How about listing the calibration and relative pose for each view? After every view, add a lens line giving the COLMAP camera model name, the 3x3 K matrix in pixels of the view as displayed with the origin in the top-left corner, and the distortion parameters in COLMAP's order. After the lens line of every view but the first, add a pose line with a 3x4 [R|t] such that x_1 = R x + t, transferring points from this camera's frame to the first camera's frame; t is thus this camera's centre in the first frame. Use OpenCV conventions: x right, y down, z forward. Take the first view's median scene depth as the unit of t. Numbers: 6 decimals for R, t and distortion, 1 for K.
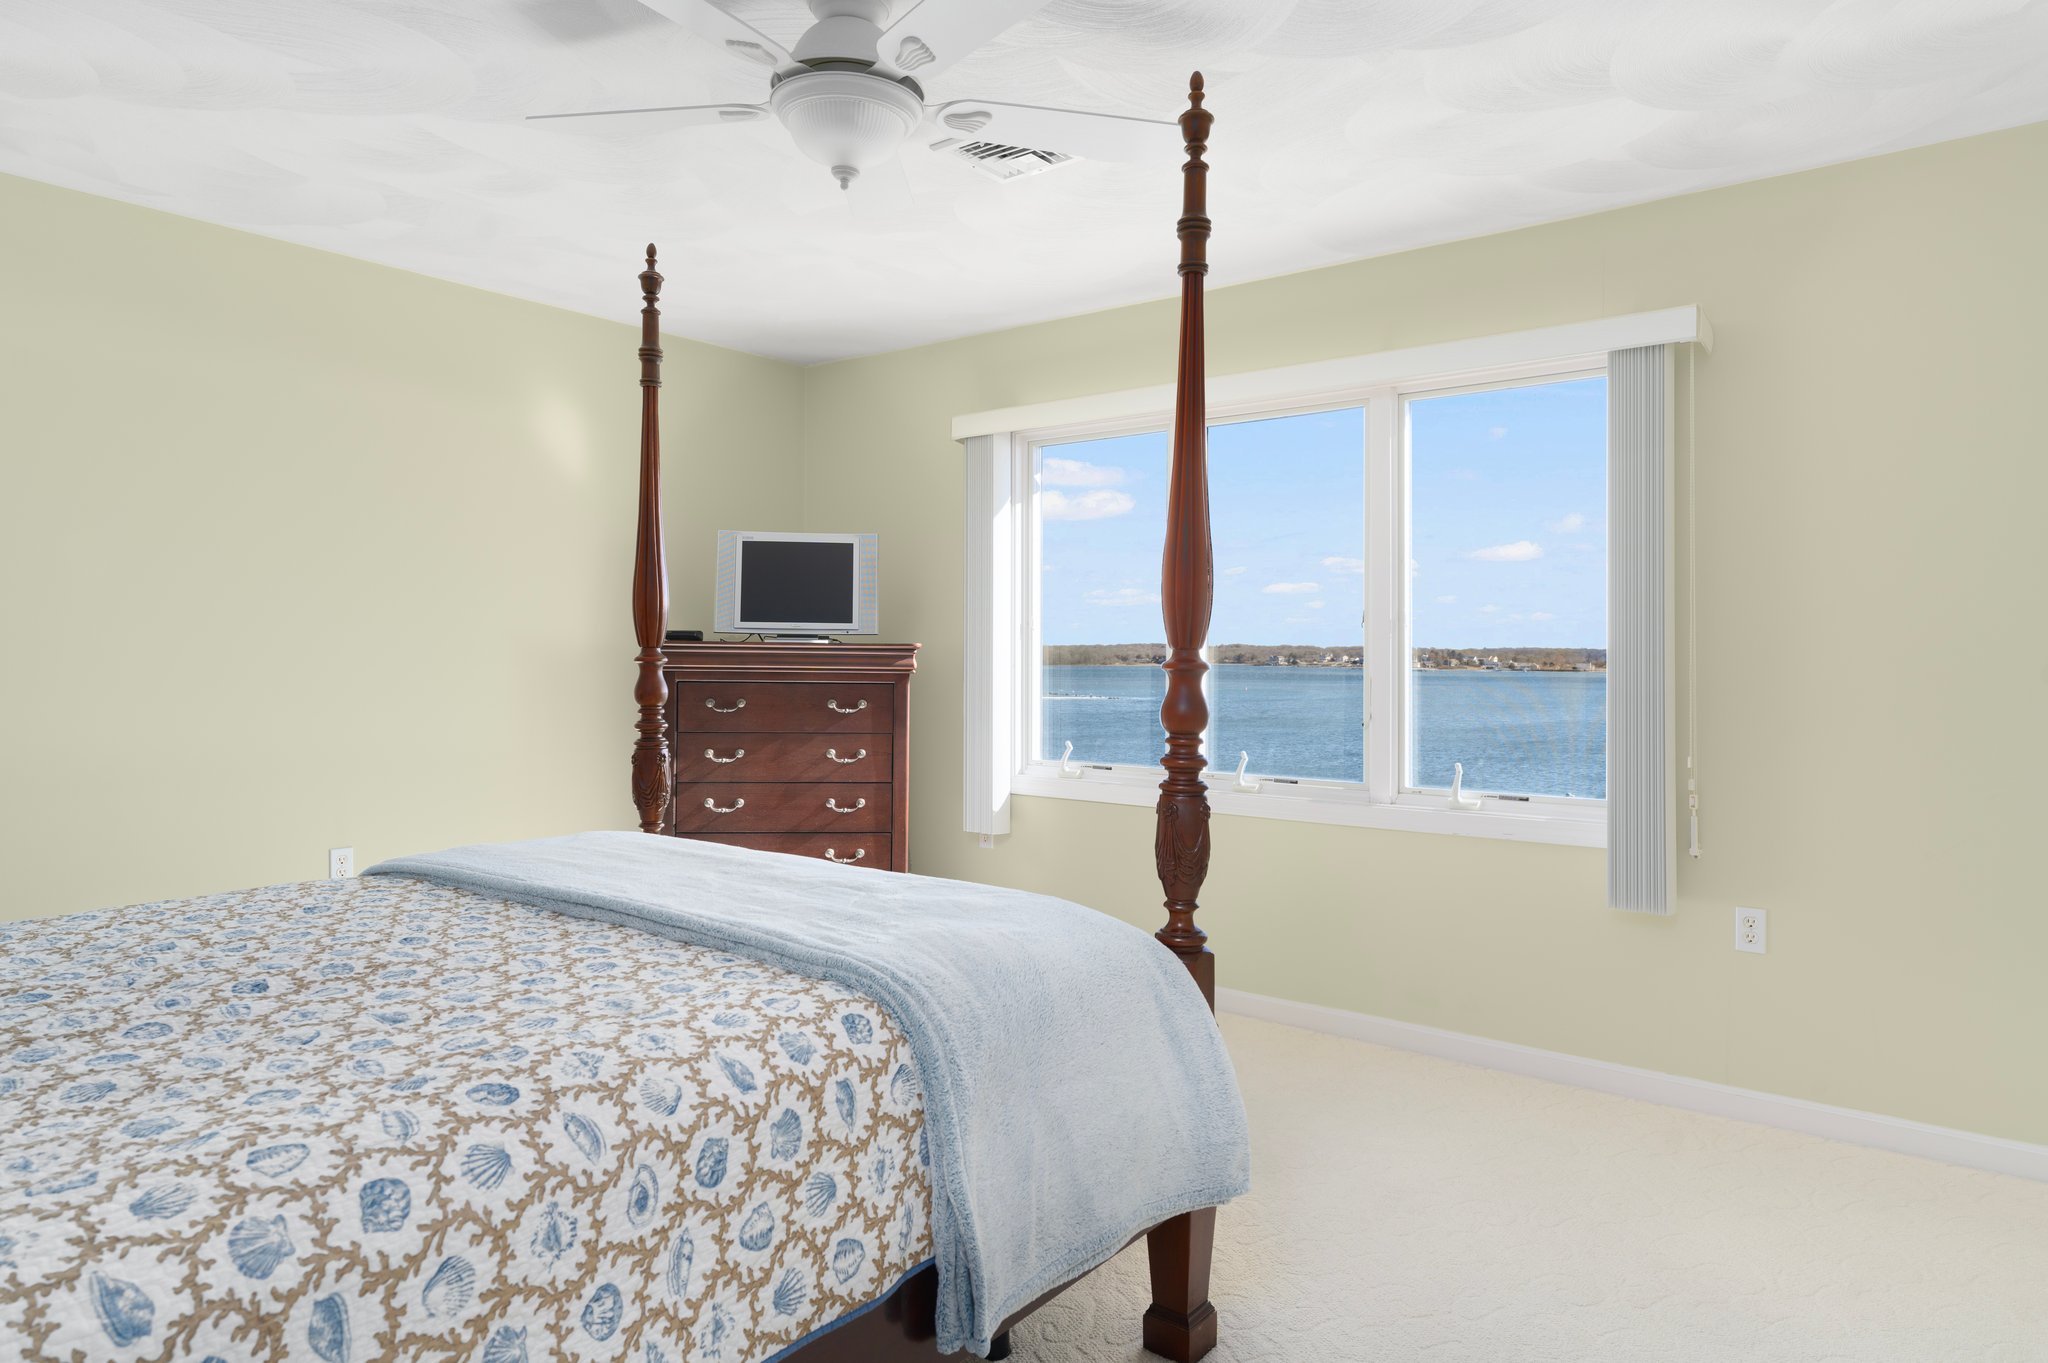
lens RADIAL K [[1253.1, 0, 1024.7], [0, 1253.1, 608.8], [0, 0, 1]] dist [-0.030847, -0.000021]
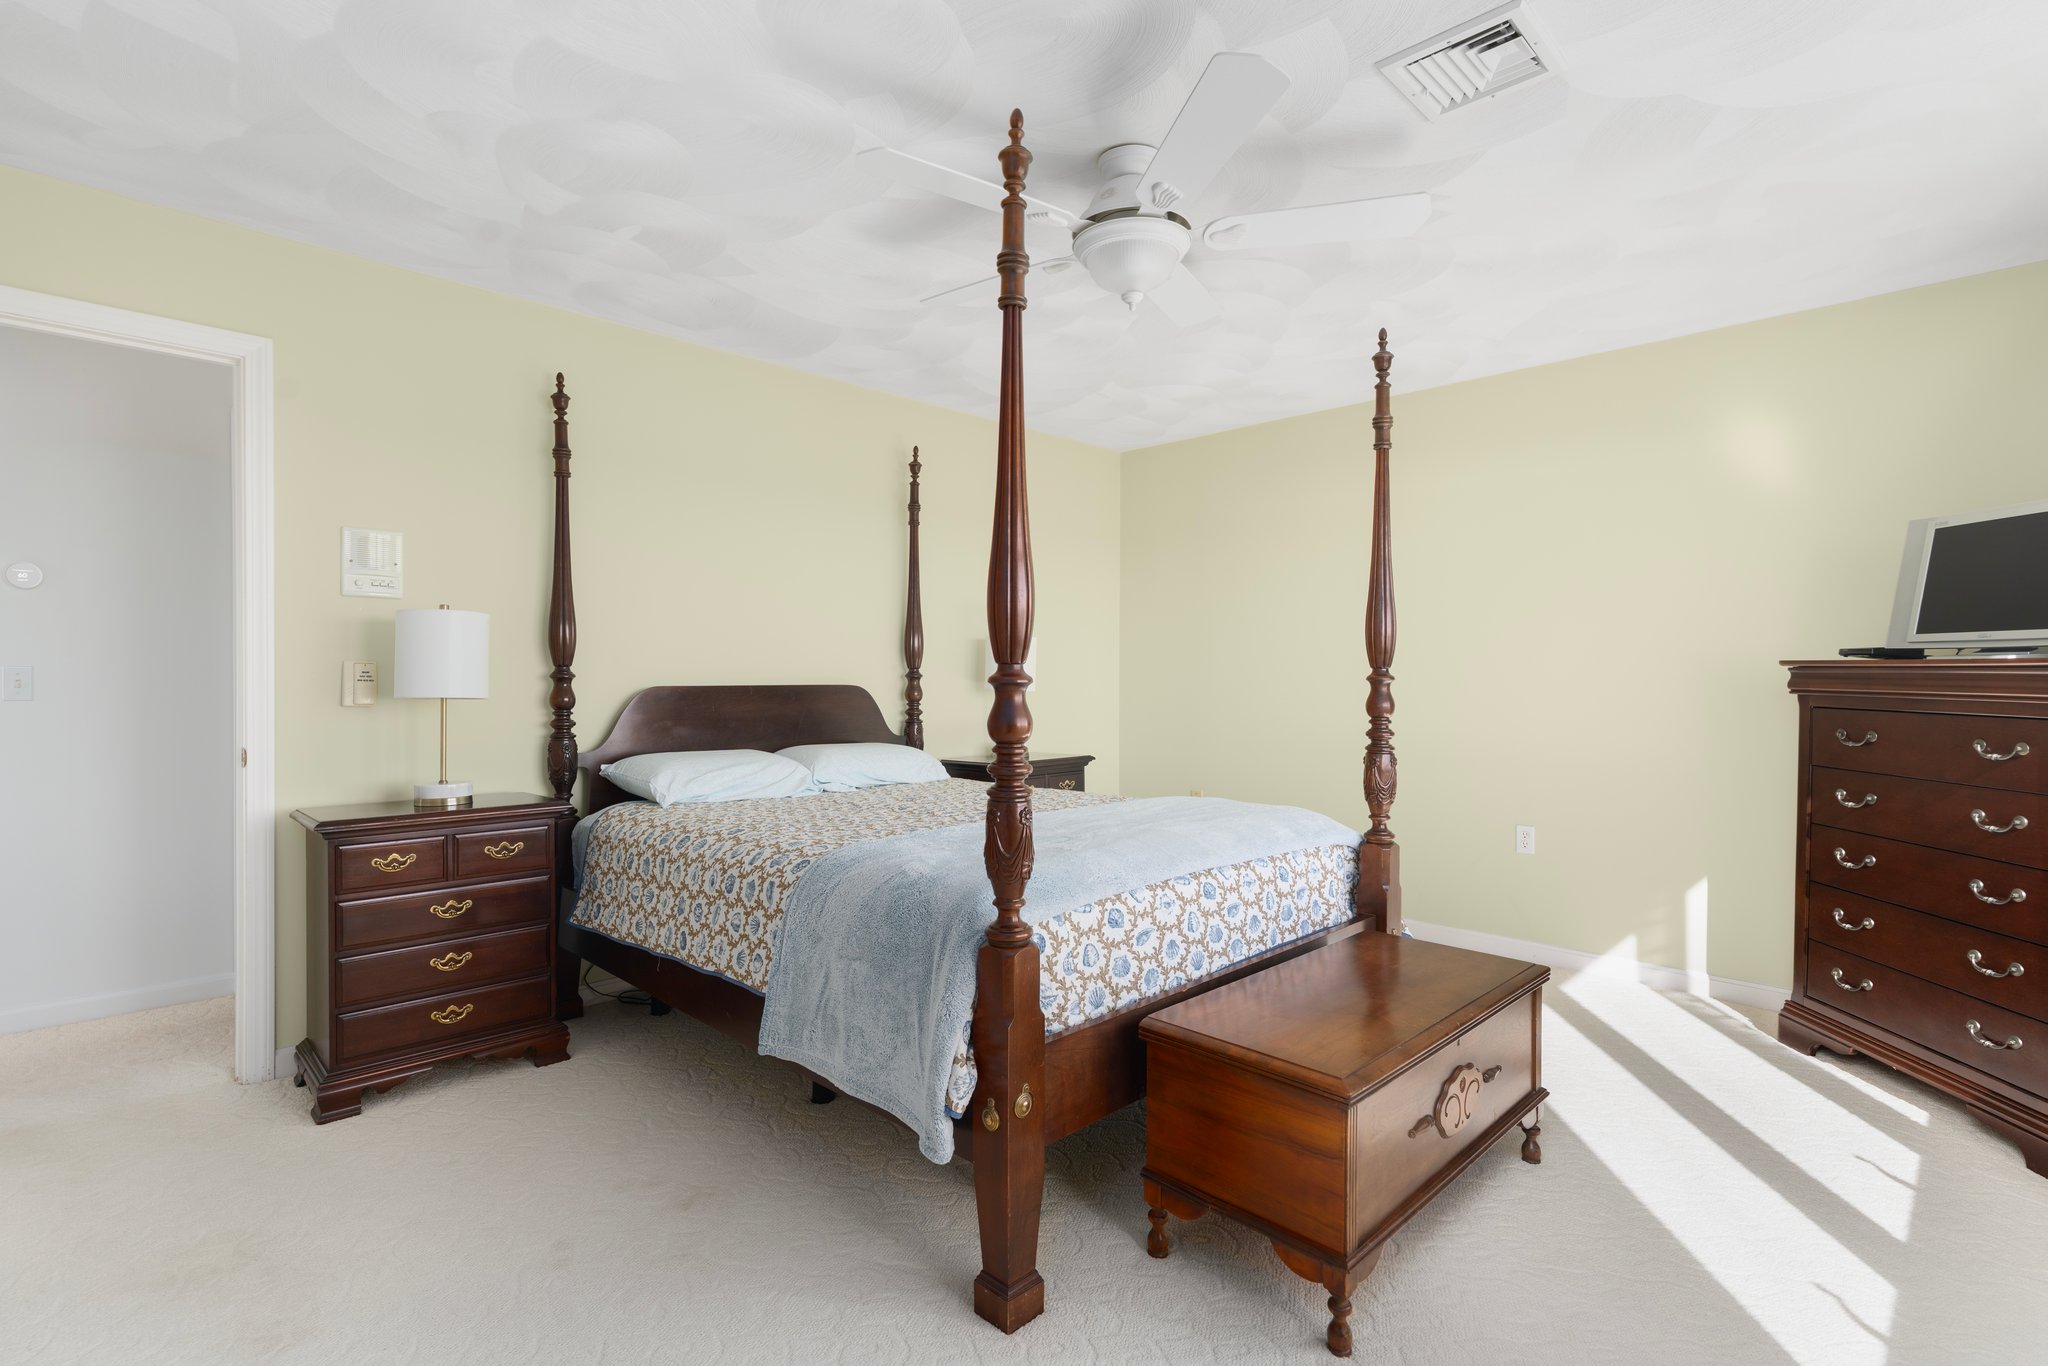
lens RADIAL K [[965.2, 0, 1024.0], [0, 965.2, 683.0], [0, 0, 1]] dist [-0.065655, -0.000079]
pose [[-0.118584, -0.005206, -0.992930, 1.350279], [0.029655, 0.999522, -0.008782, 0.088500], [0.992501, -0.030487, -0.118372, 1.616945]]
